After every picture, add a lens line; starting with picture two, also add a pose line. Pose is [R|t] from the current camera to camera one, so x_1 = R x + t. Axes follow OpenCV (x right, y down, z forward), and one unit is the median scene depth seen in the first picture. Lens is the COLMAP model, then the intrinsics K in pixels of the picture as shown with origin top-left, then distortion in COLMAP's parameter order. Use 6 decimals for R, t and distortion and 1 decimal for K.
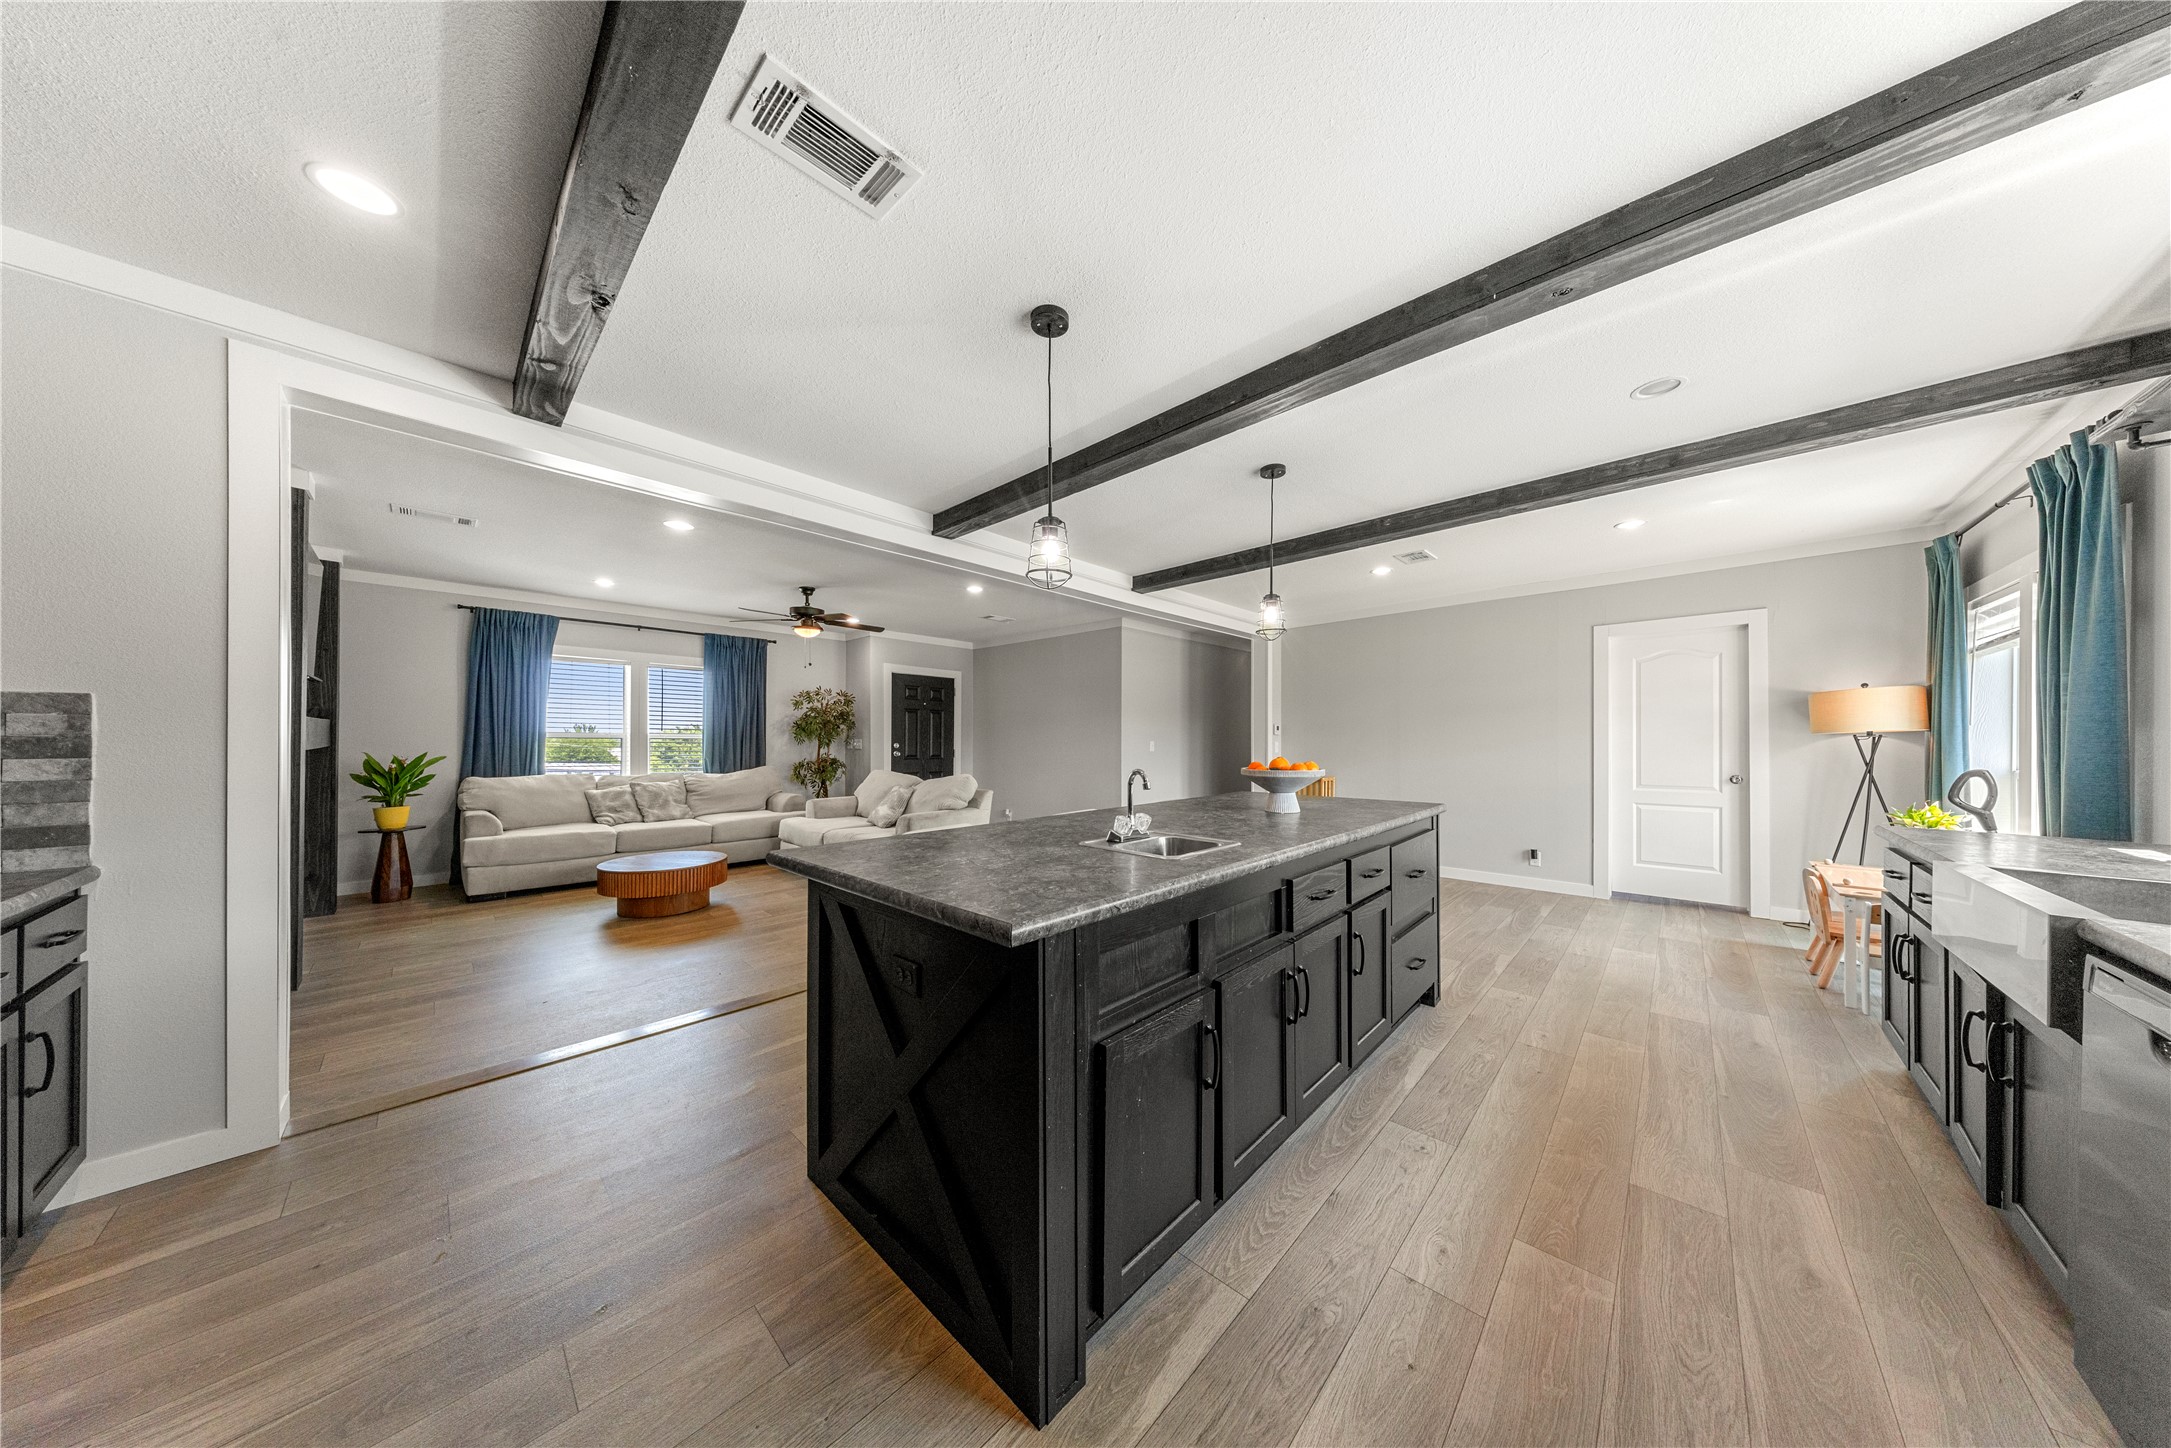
lens RADIAL K [[629.2, 0, 1092.0], [0, 629.2, 744.5], [0, 0, 1]] dist [0.000740, -0.000601]
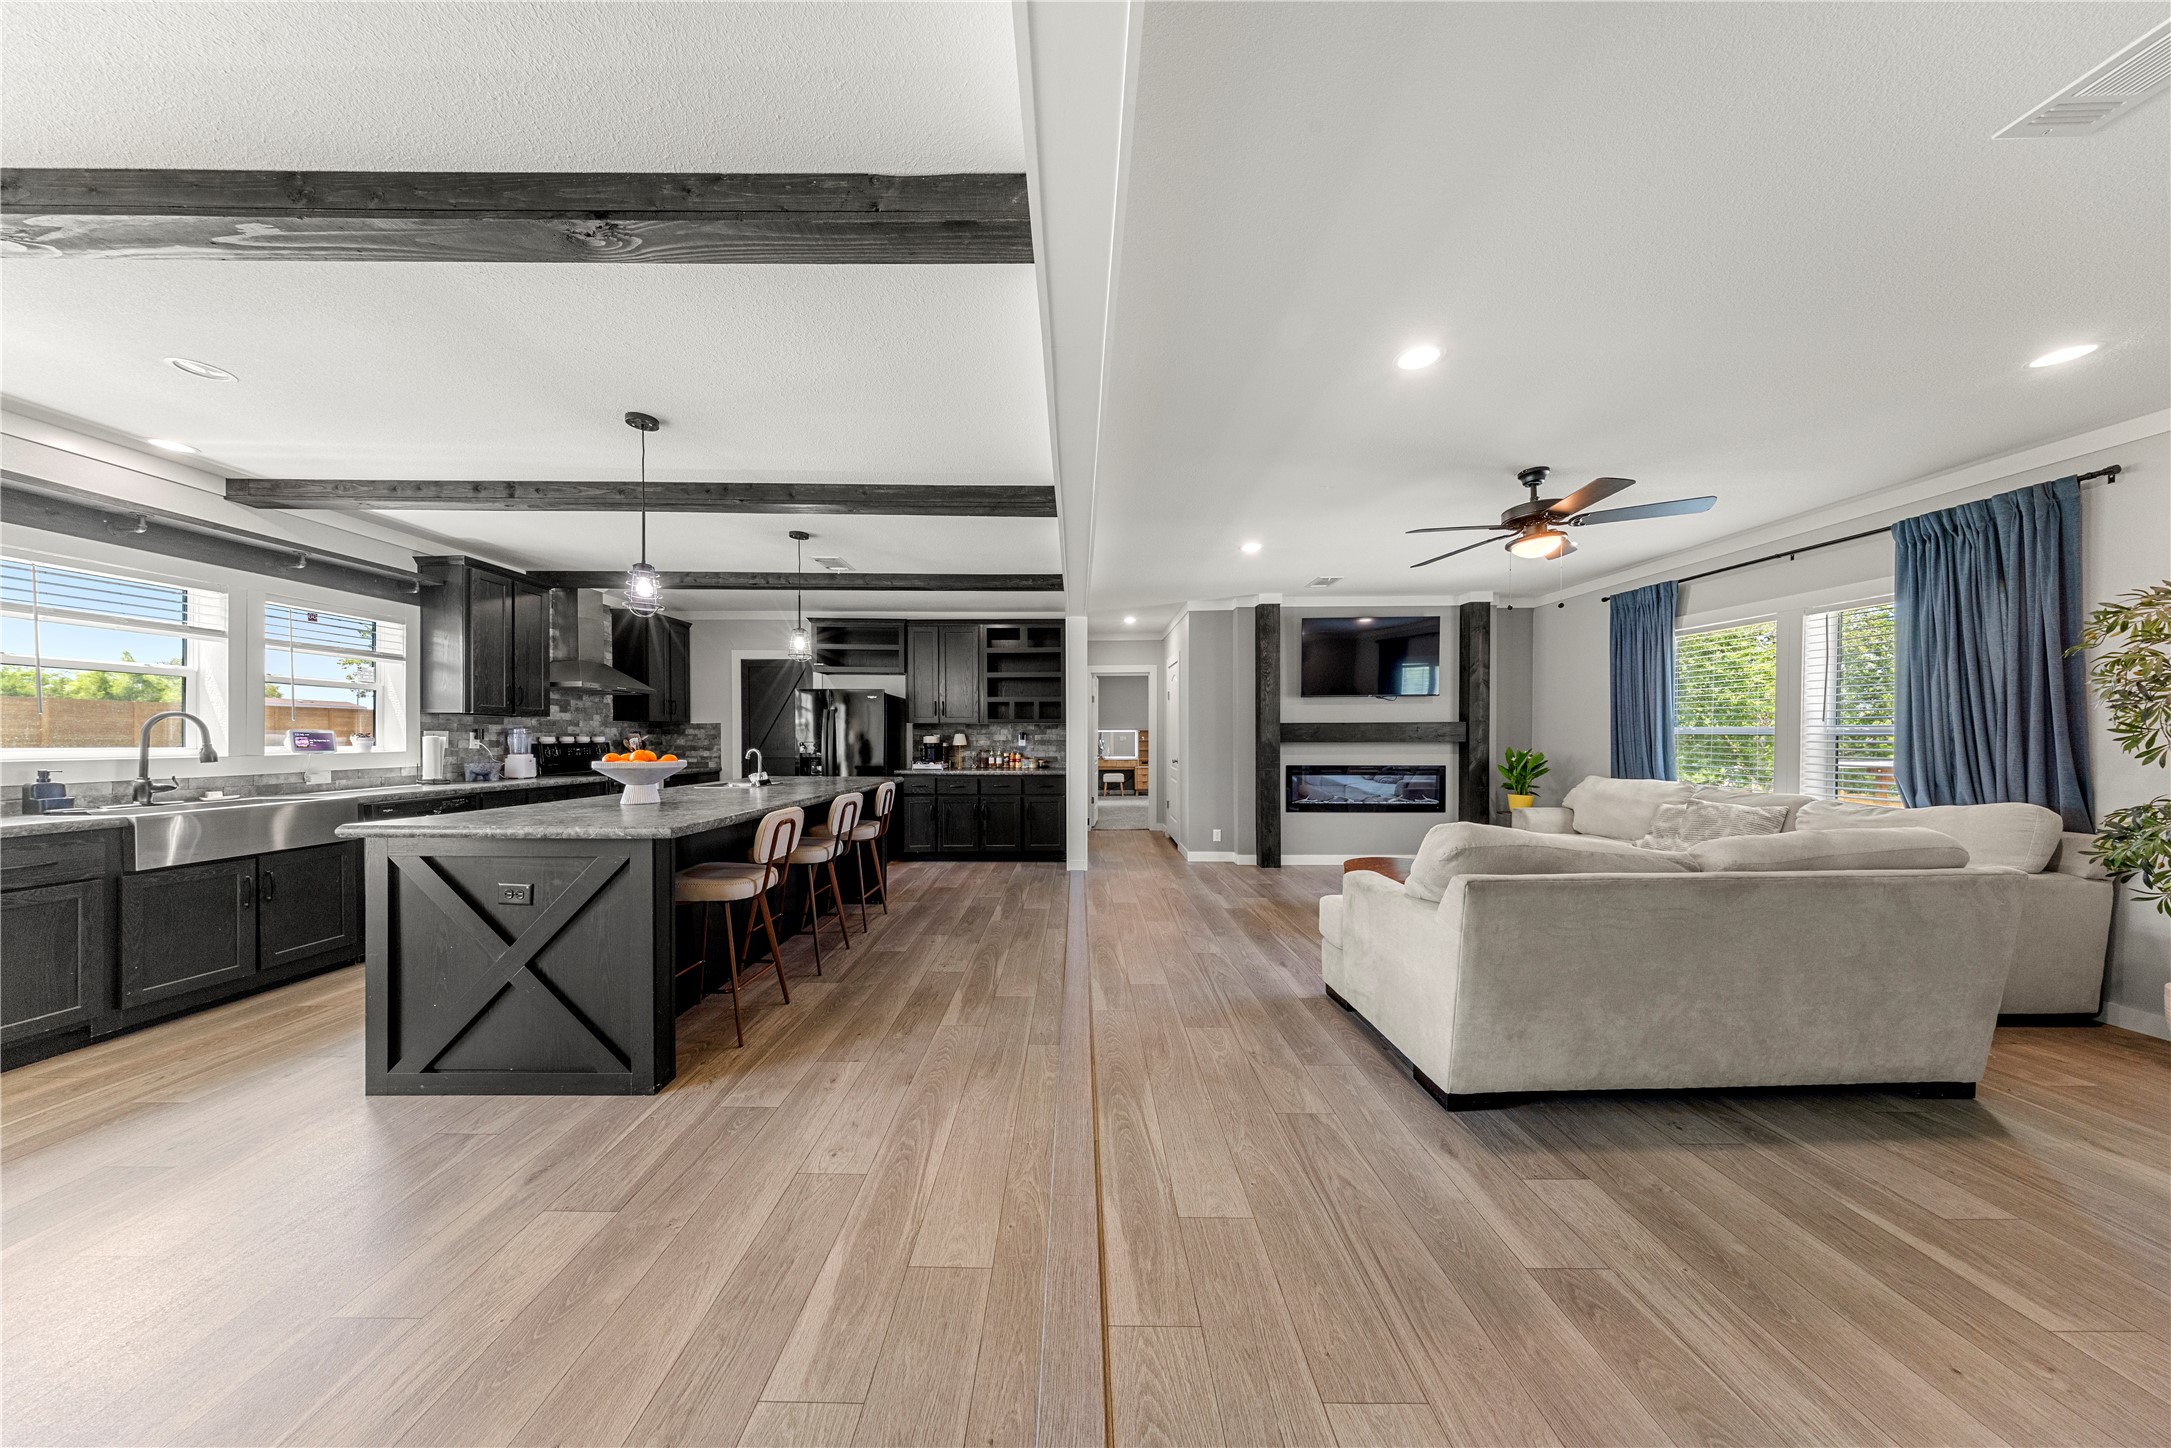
lens RADIAL K [[629.2, 0, 1081.3], [0, 629.2, 743.5], [0, 0, 1]] dist [0.000740, -0.000601]
pose [[-0.719370, 0.004004, -0.694616, 0.242590], [-0.008784, 0.999851, 0.014861, -0.004664], [0.694572, 0.016792, -0.719228, 1.100373]]
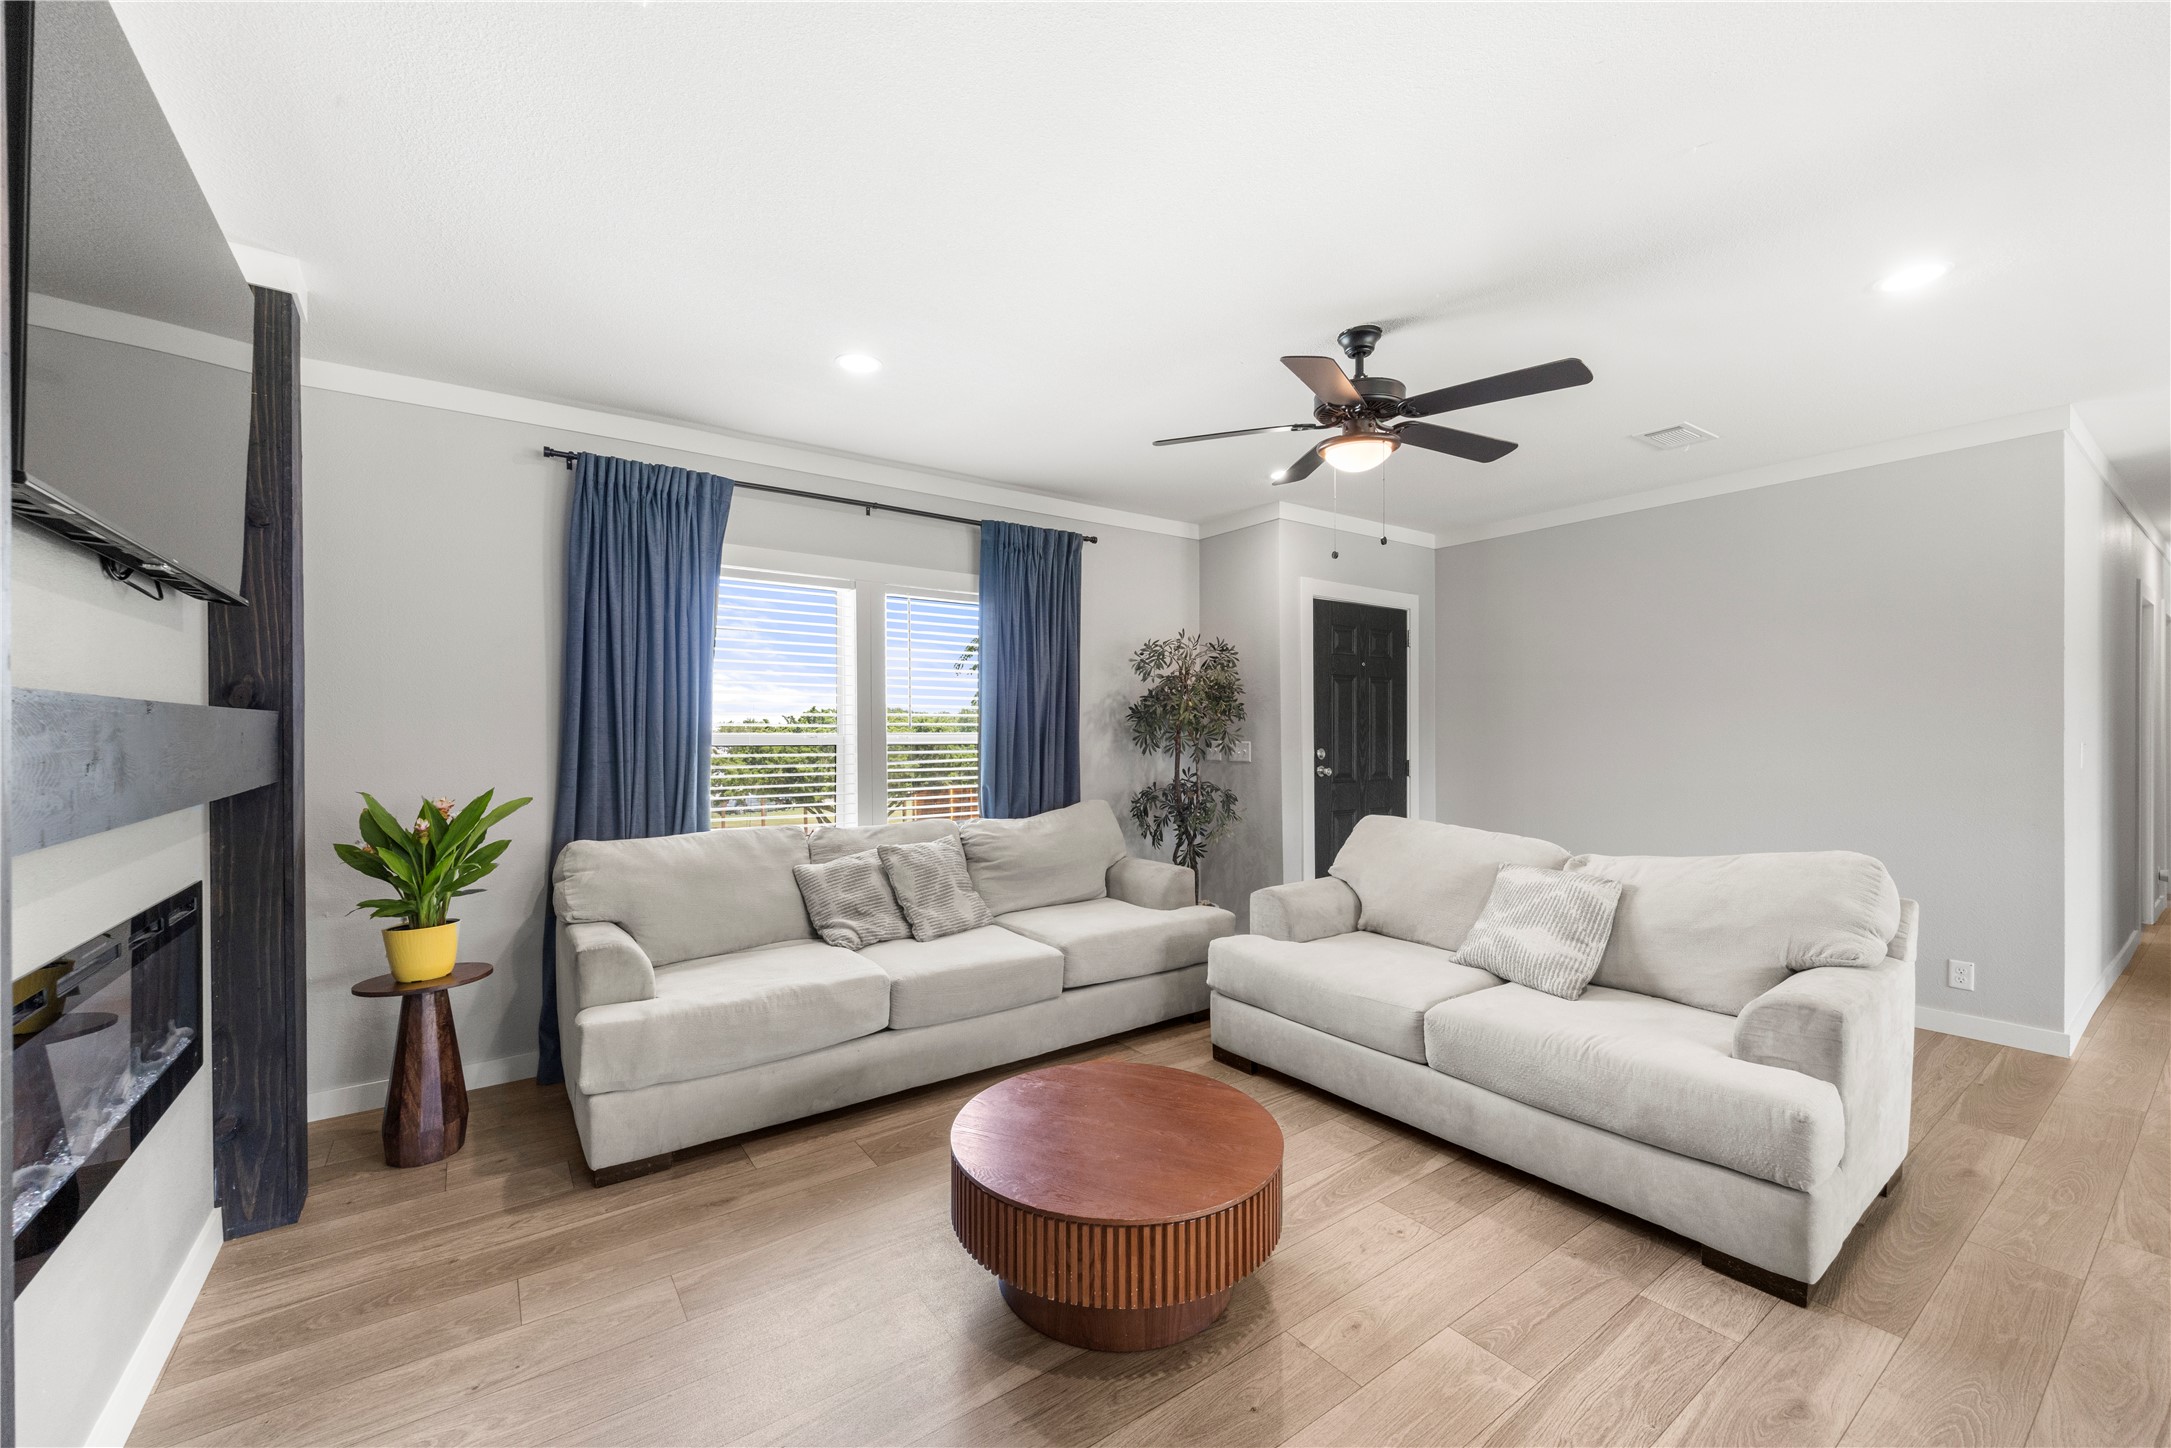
lens RADIAL K [[840.9, 0, 1078.1], [0, 840.9, 742.5], [0, 0, 1]] dist [0.001646, -0.001719]
pose [[0.982575, -0.010884, -0.185549, -0.512640], [0.011711, 0.999926, 0.003364, -0.013617], [0.185499, -0.005478, 0.982629, 0.470537]]
